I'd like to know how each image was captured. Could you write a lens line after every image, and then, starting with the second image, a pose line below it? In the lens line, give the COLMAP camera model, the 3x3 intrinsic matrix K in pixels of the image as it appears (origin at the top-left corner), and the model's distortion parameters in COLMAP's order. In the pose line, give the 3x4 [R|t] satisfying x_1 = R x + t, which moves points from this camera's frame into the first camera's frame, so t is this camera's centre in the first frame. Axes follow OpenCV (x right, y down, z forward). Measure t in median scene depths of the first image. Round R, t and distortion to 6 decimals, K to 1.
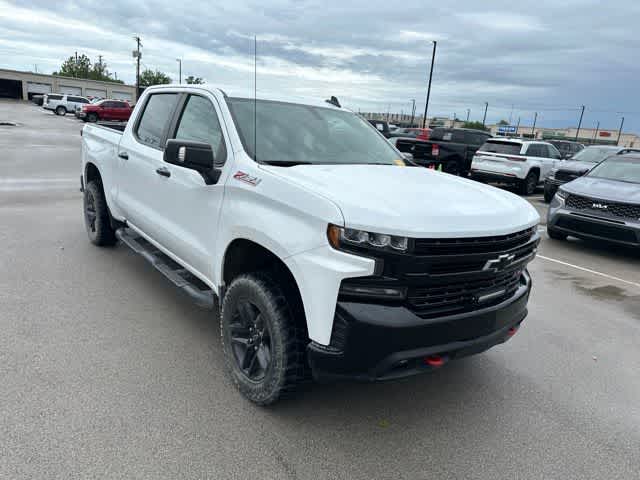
lens RADIAL K [[472.9, 0, 321.0], [0, 472.9, 243.9], [0, 0, 1]] dist [0.035827, -0.032626]
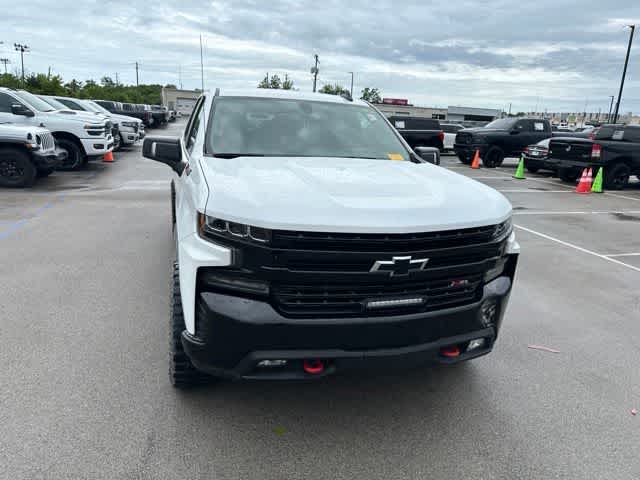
lens RADIAL K [[472.9, 0, 316.6], [0, 472.9, 236.9], [0, 0, 1]] dist [0.035827, -0.032626]
pose [[0.928411, 0.050098, -0.368162, 0.269844], [-0.061059, 0.997969, -0.018176, 0.006244], [0.366503, 0.039354, 0.929584, 0.072171]]
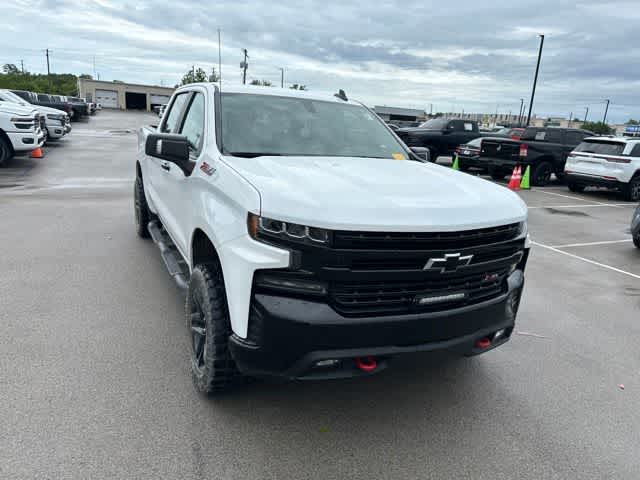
lens RADIAL K [[472.9, 0, 318.8], [0, 472.9, 239.4], [0, 0, 1]] dist [0.035827, -0.032626]
pose [[0.975747, 0.033929, -0.216257, 0.161232], [-0.037892, 0.999181, -0.014204, 0.009046], [0.215598, 0.022054, 0.976233, 0.036073]]
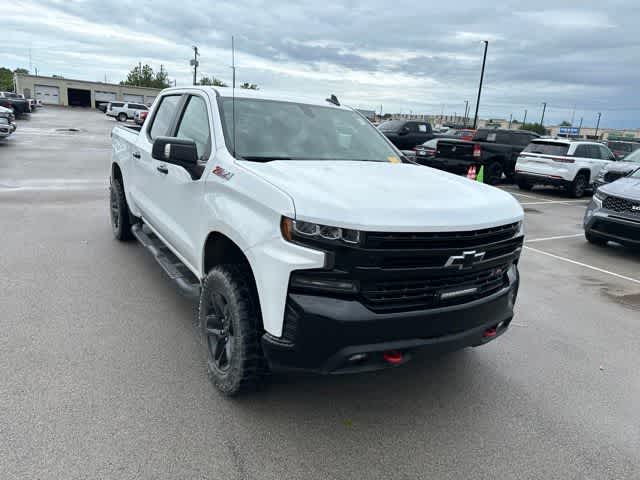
lens RADIAL K [[472.9, 0, 319.8], [0, 472.9, 237.2], [0, 0, 1]] dist [0.035827, -0.032626]
pose [[0.993508, 0.015668, -0.112676, 0.092491], [-0.018032, 0.999638, -0.019991, 0.009303], [0.112322, 0.021893, 0.993431, 0.002199]]
